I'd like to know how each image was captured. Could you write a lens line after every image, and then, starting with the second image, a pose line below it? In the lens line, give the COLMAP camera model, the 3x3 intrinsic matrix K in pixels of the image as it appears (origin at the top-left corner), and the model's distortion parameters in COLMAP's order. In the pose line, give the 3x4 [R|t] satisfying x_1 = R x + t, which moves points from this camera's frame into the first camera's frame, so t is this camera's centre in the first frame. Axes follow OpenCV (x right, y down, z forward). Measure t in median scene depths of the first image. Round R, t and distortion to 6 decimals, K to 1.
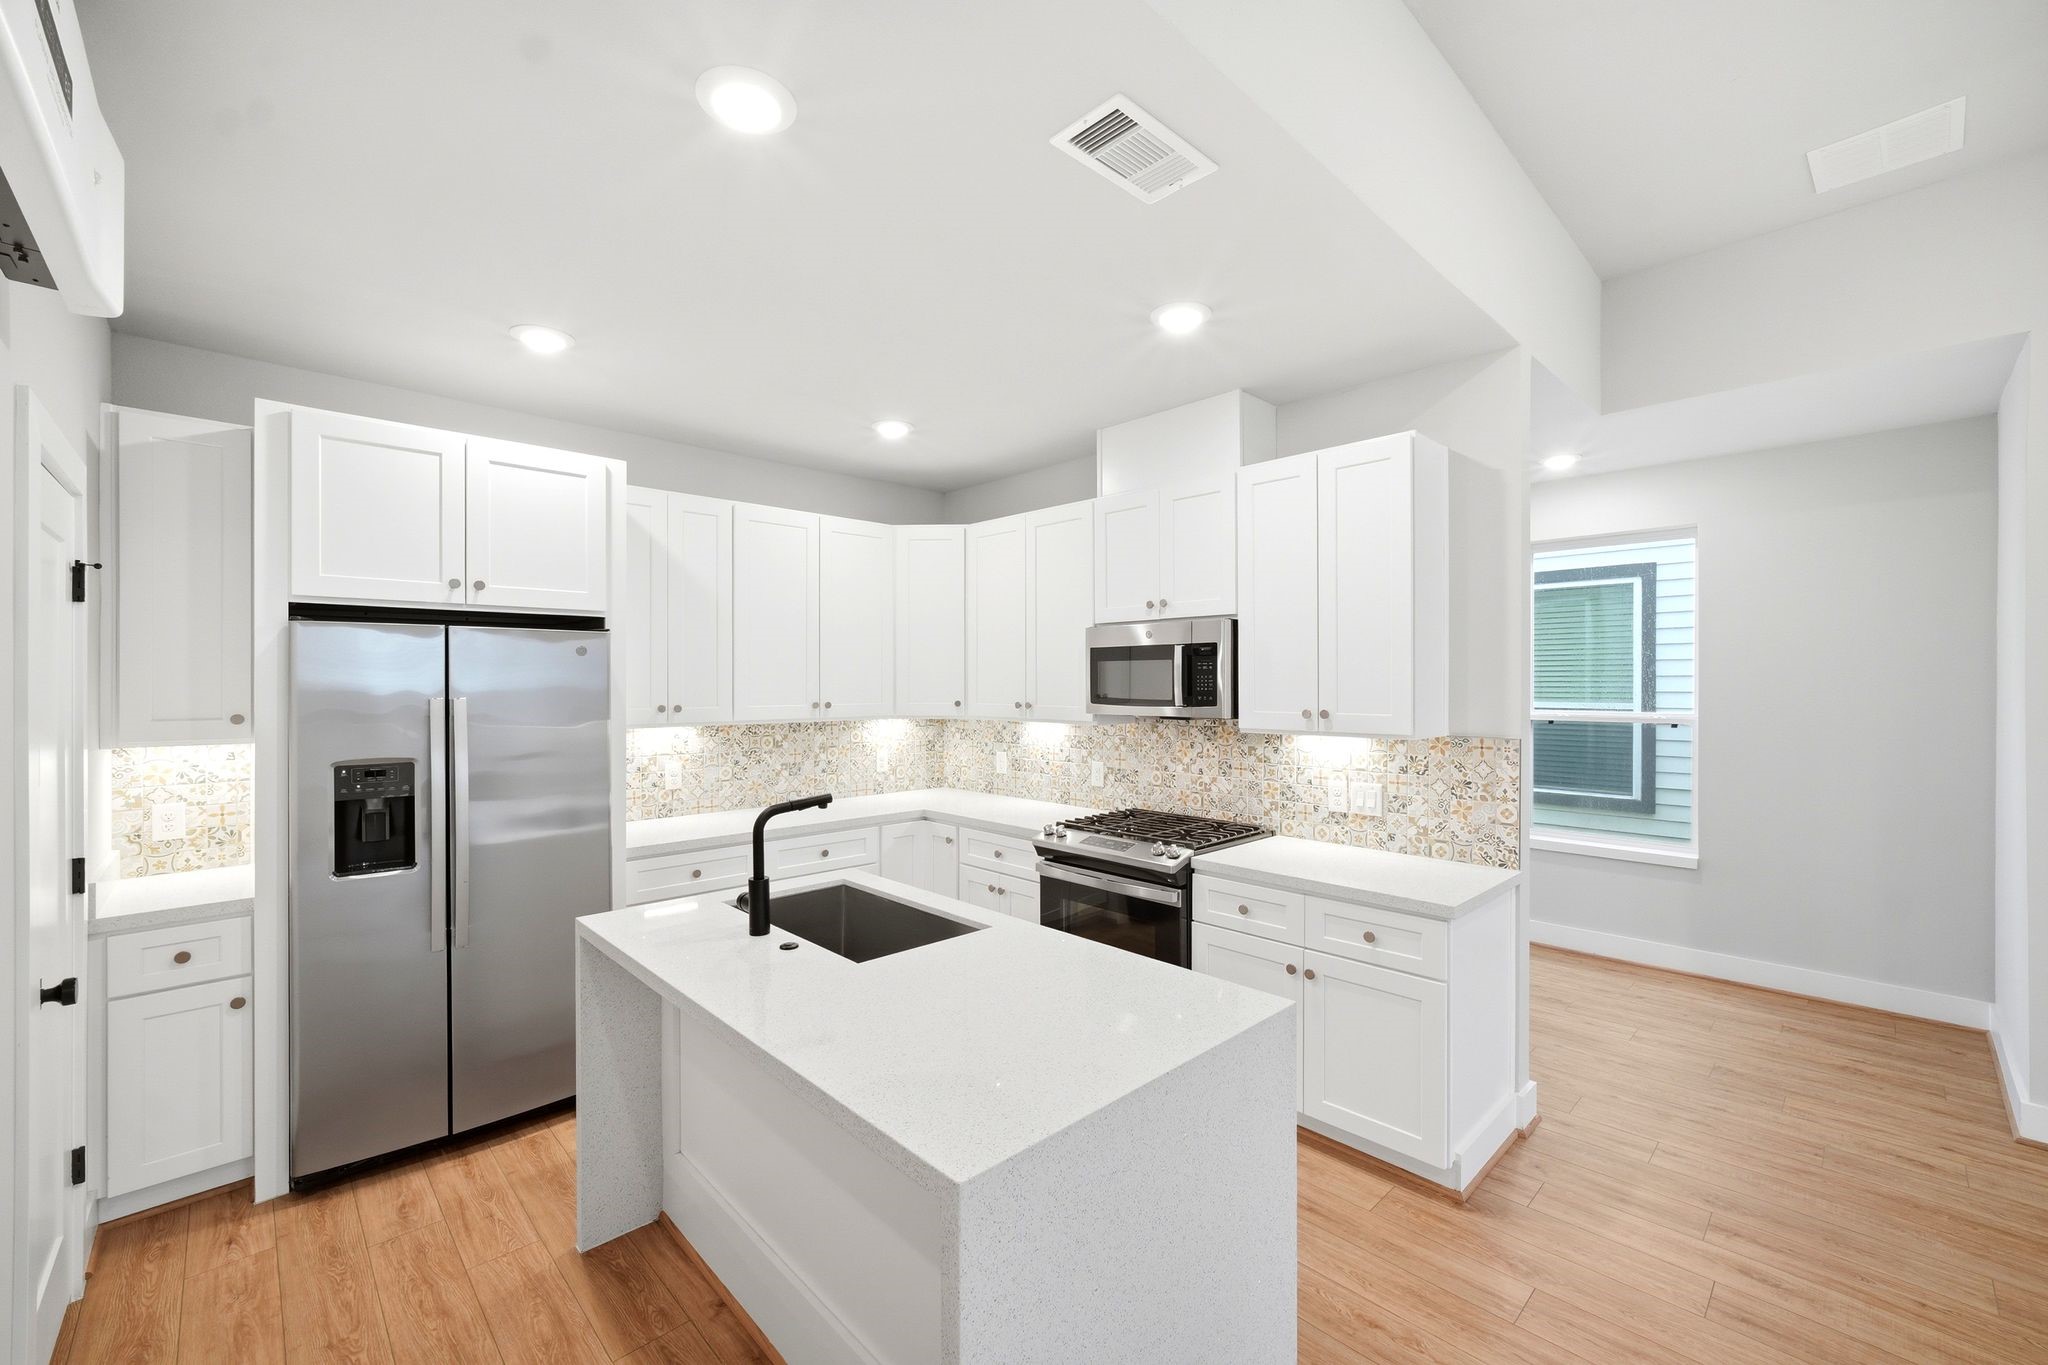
lens RADIAL K [[829.9, 0, 1020.1], [0, 829.9, 688.5], [0, 0, 1]] dist [0.000466, 0.002214]
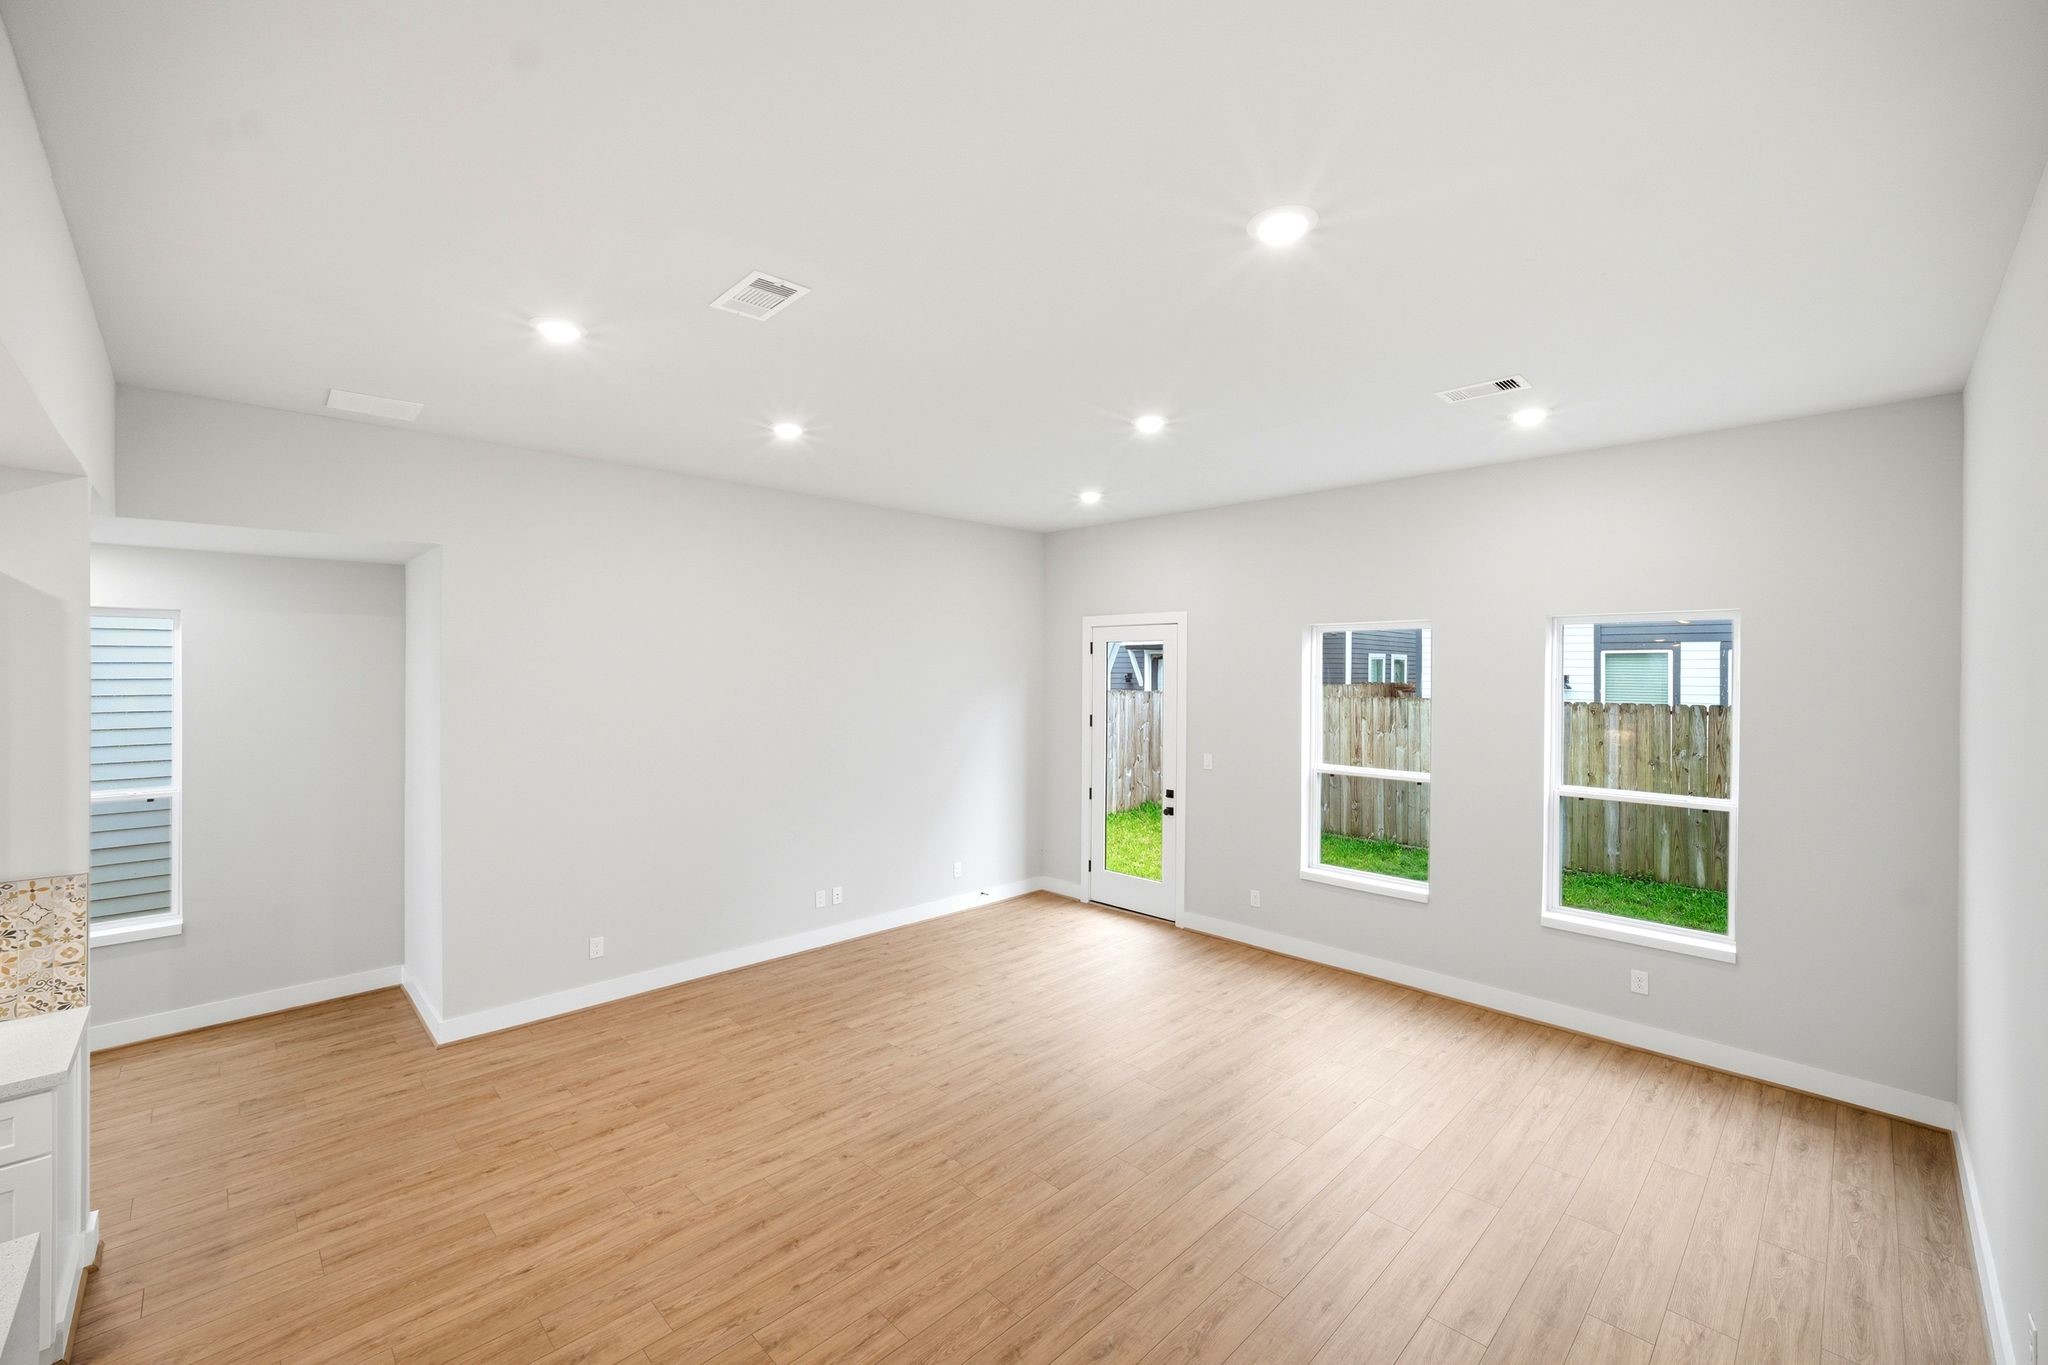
lens RADIAL K [[829.9, 0, 1027.2], [0, 829.9, 679.8], [0, 0, 1]] dist [0.000466, 0.002214]
pose [[-0.014984, -0.009333, 0.999844, -0.397490], [0.003156, 0.999951, 0.009382, -0.171204], [-0.999883, 0.003296, -0.014954, -0.106853]]
